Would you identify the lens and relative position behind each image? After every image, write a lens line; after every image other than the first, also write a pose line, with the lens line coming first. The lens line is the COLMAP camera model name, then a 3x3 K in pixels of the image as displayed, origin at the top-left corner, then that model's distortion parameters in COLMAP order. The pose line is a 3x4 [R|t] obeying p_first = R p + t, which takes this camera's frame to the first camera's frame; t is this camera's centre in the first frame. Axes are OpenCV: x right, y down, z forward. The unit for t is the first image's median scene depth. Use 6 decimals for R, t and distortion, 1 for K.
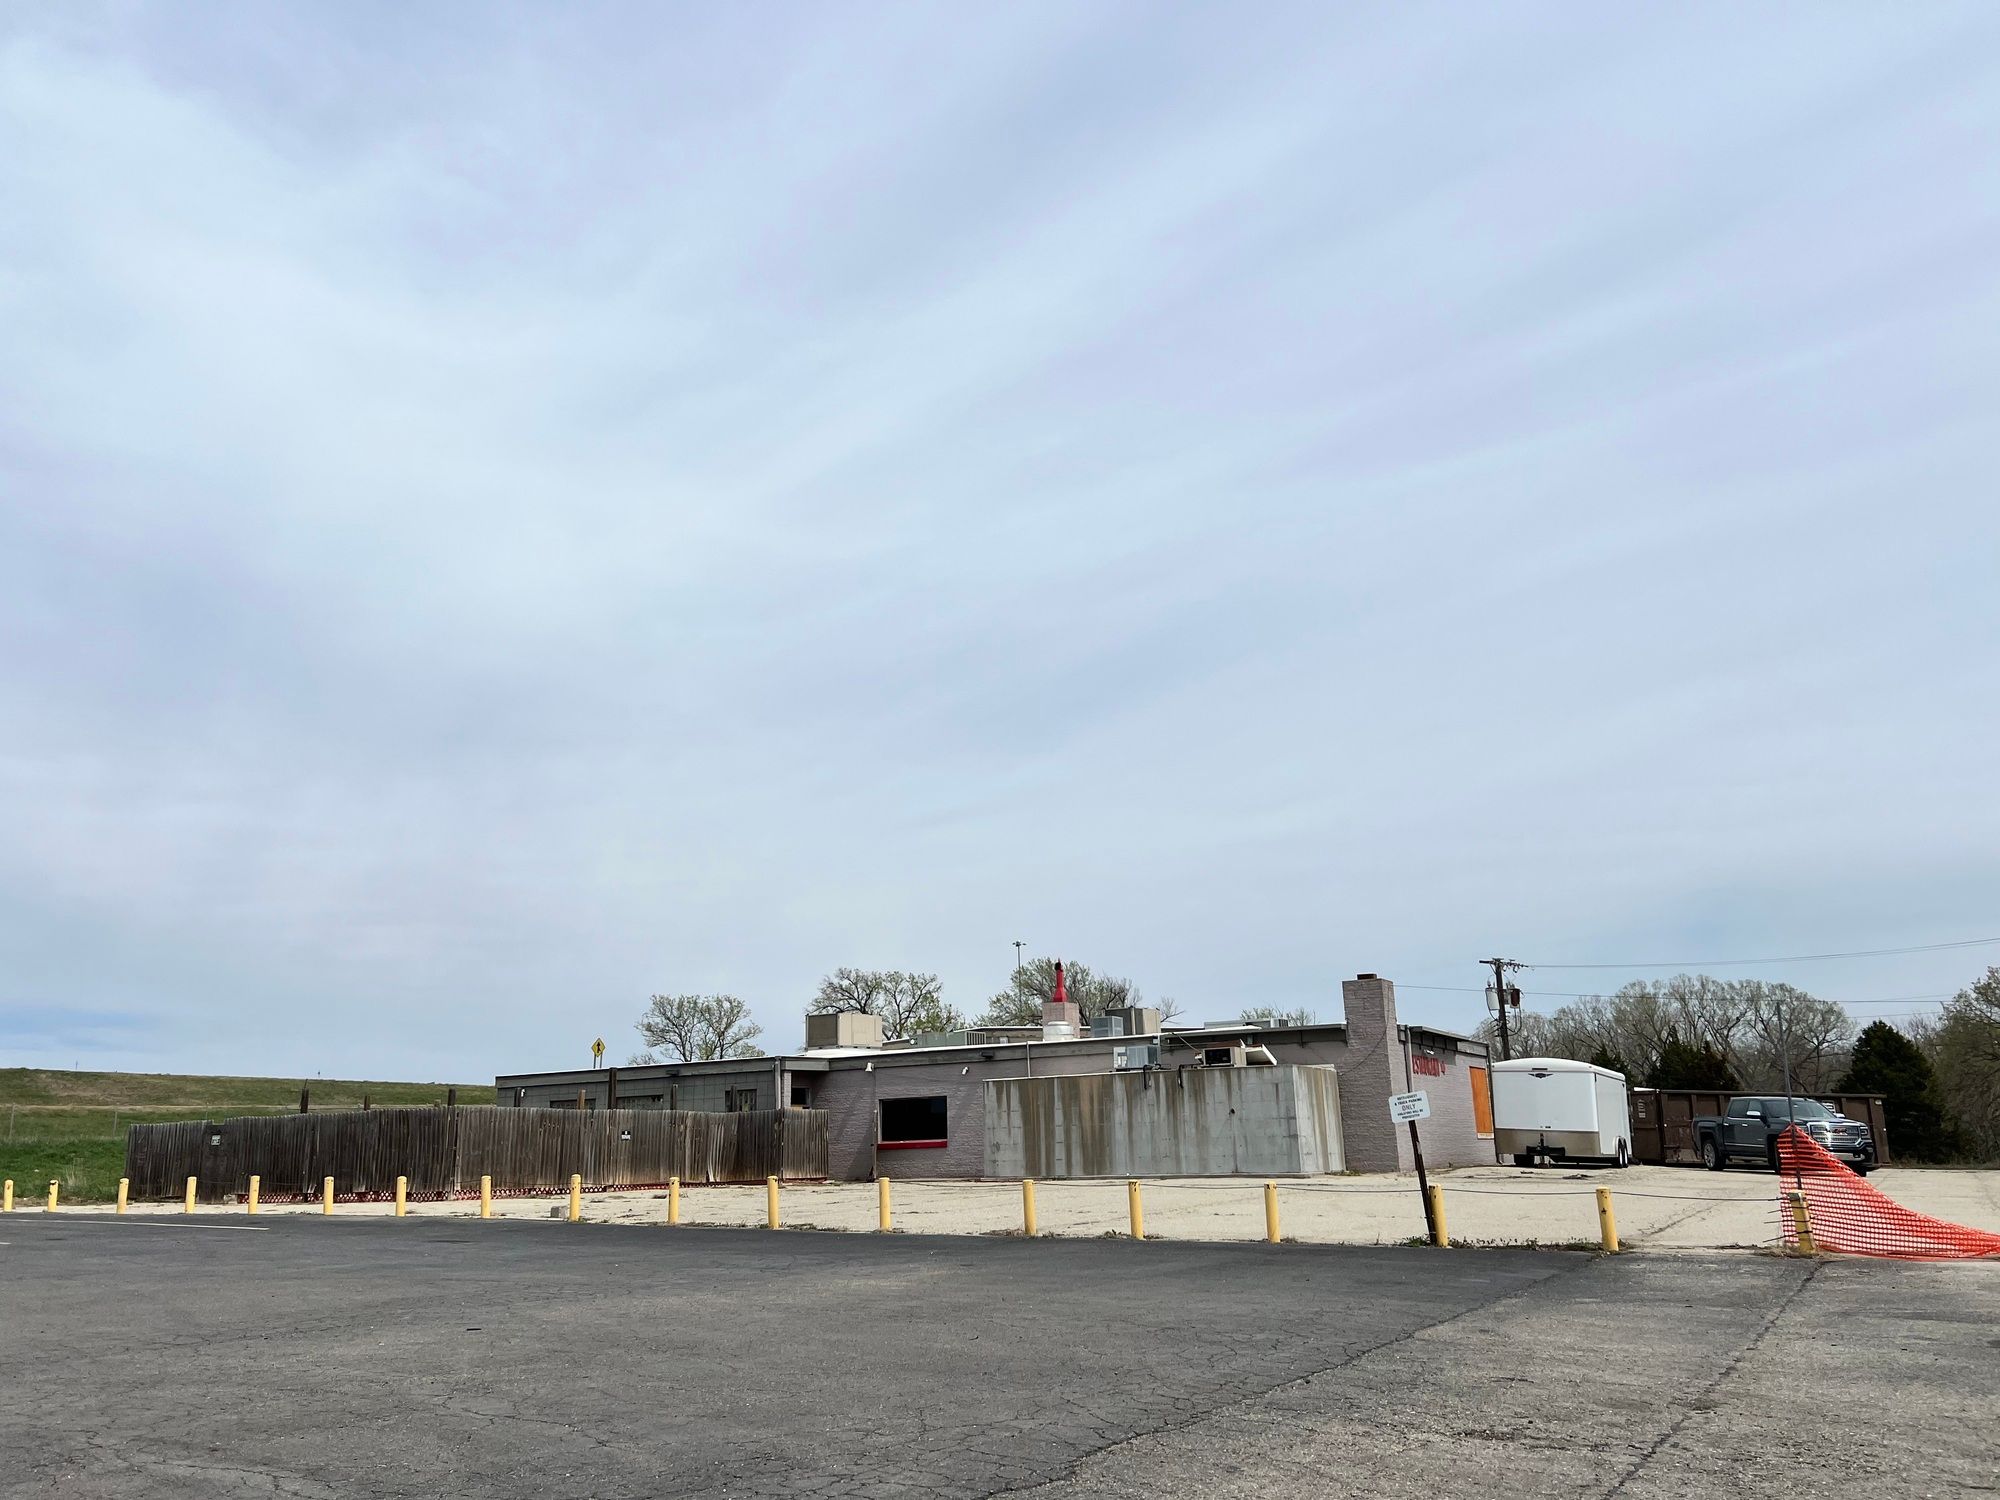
lens RADIAL K [[1510.6, 0, 1000.0], [0, 1510.6, 750.0], [0, 0, 1]] dist [-0.000515, 0.052432]
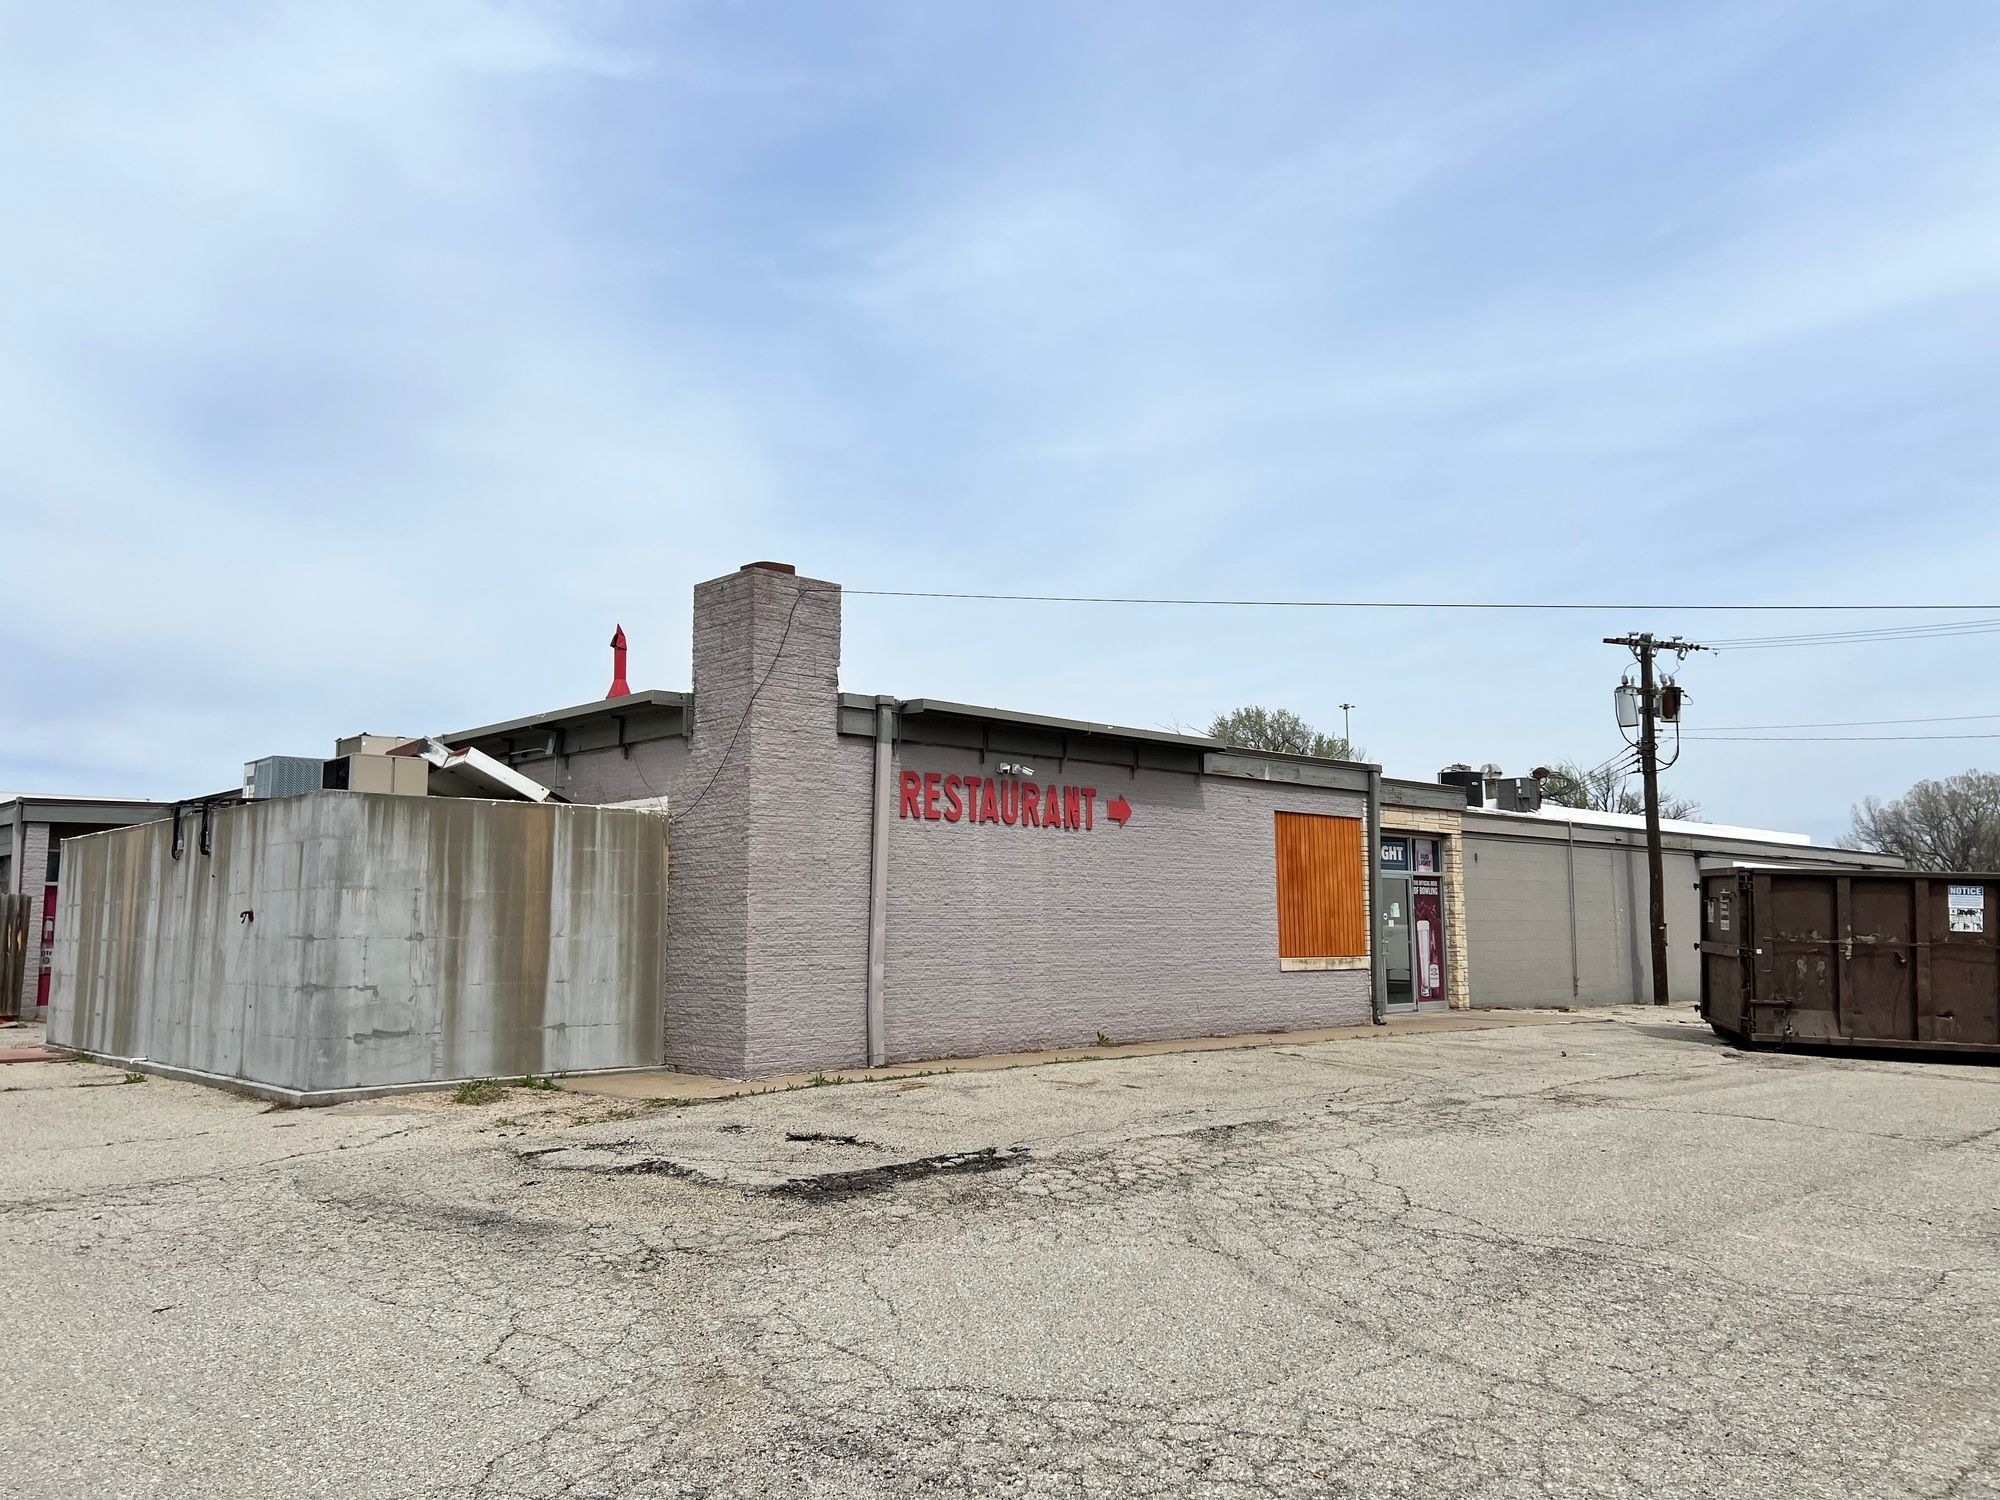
lens RADIAL K [[1510.6, 0, 1000.0], [0, 1510.6, 750.0], [0, 0, 1]] dist [-0.000515, 0.052432]
pose [[0.961397, -0.014647, -0.274775, 0.357291], [0.054013, 0.989200, 0.136254, 0.128716], [0.269812, -0.145836, 0.951805, 0.569111]]
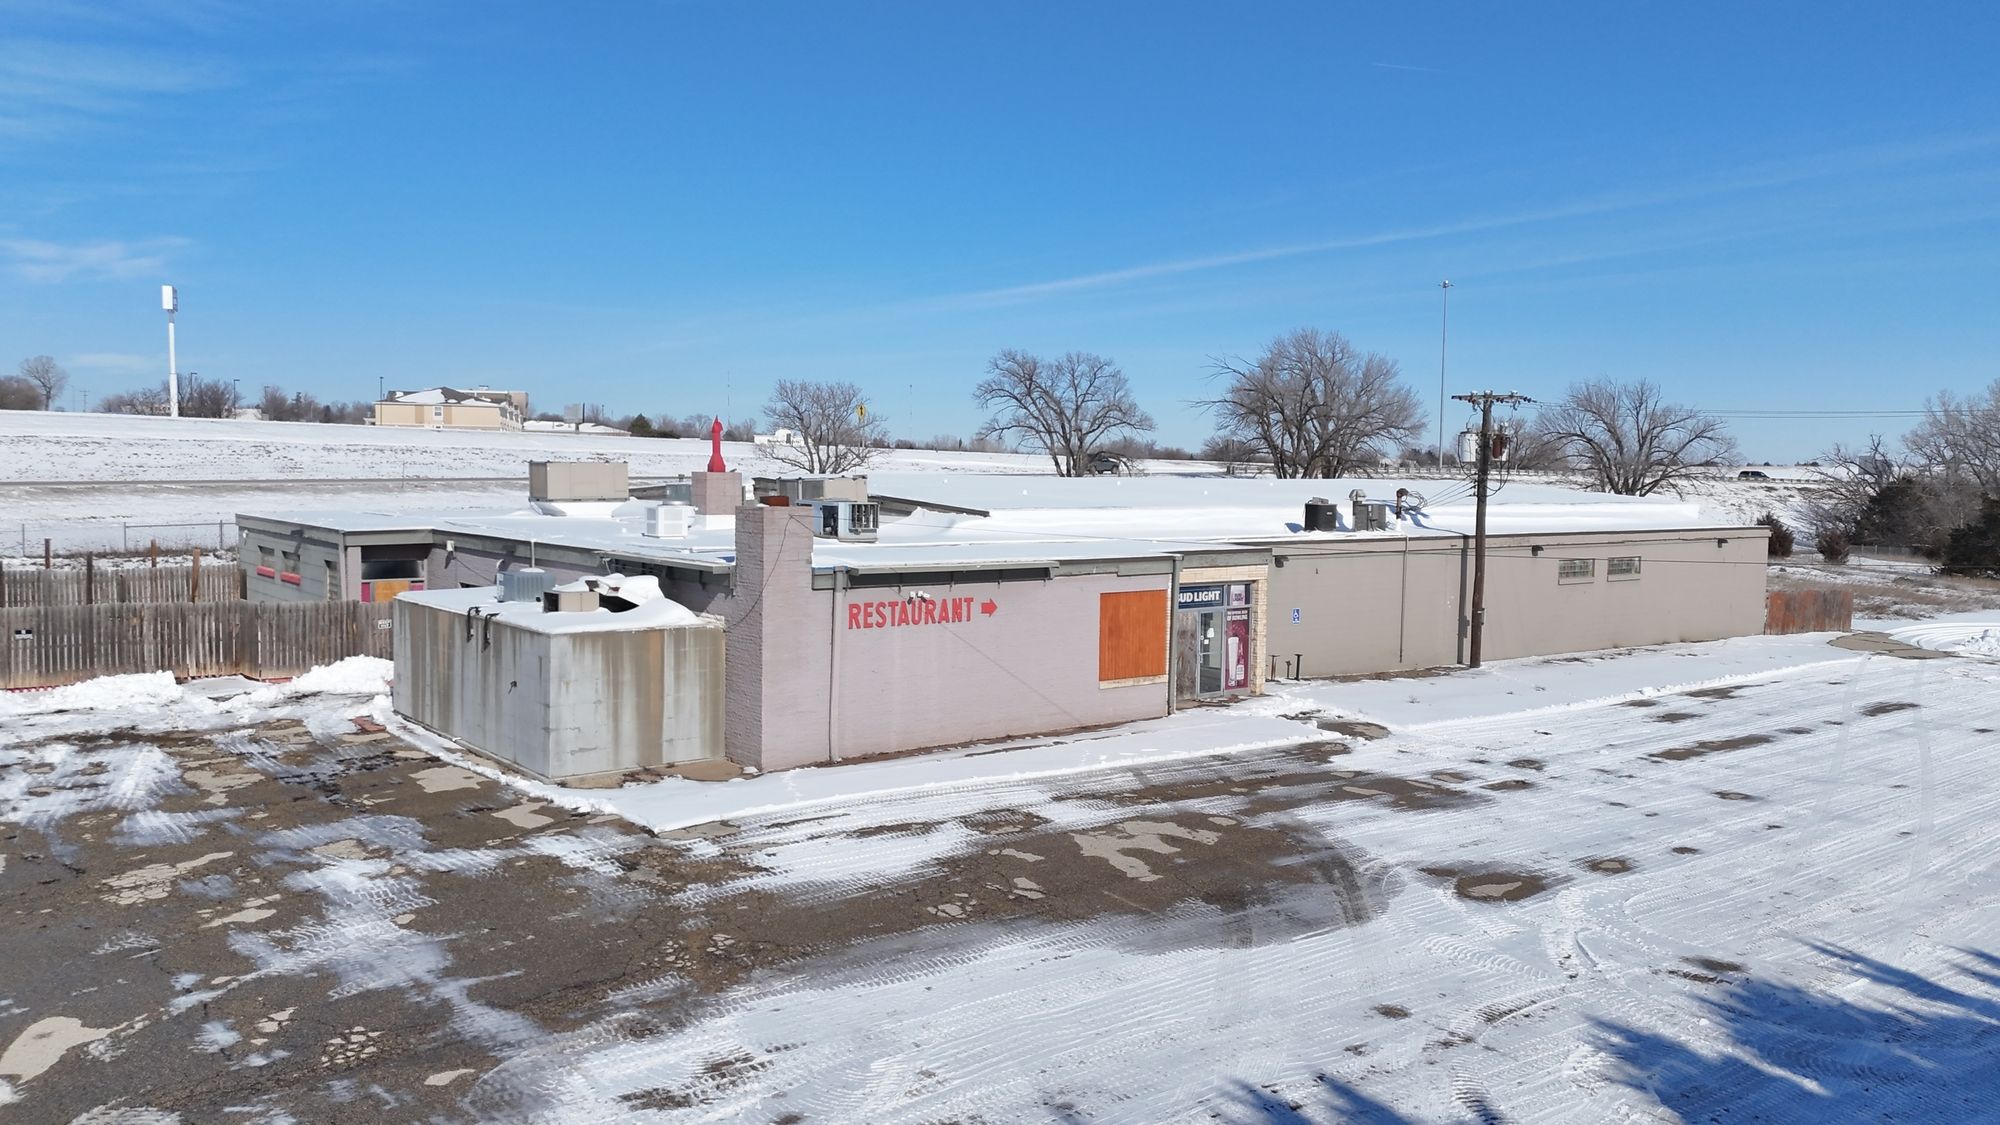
lens RADIAL K [[1434.5, 0, 1000.0], [0, 1434.5, 562.5], [0, 0, 1]] dist [0.034957, 0.000174]
pose [[0.934975, 0.054296, -0.350533, 0.503252], [0.057984, 0.951527, 0.302049, -0.009032], [0.349942, -0.302733, 0.886506, 0.391898]]
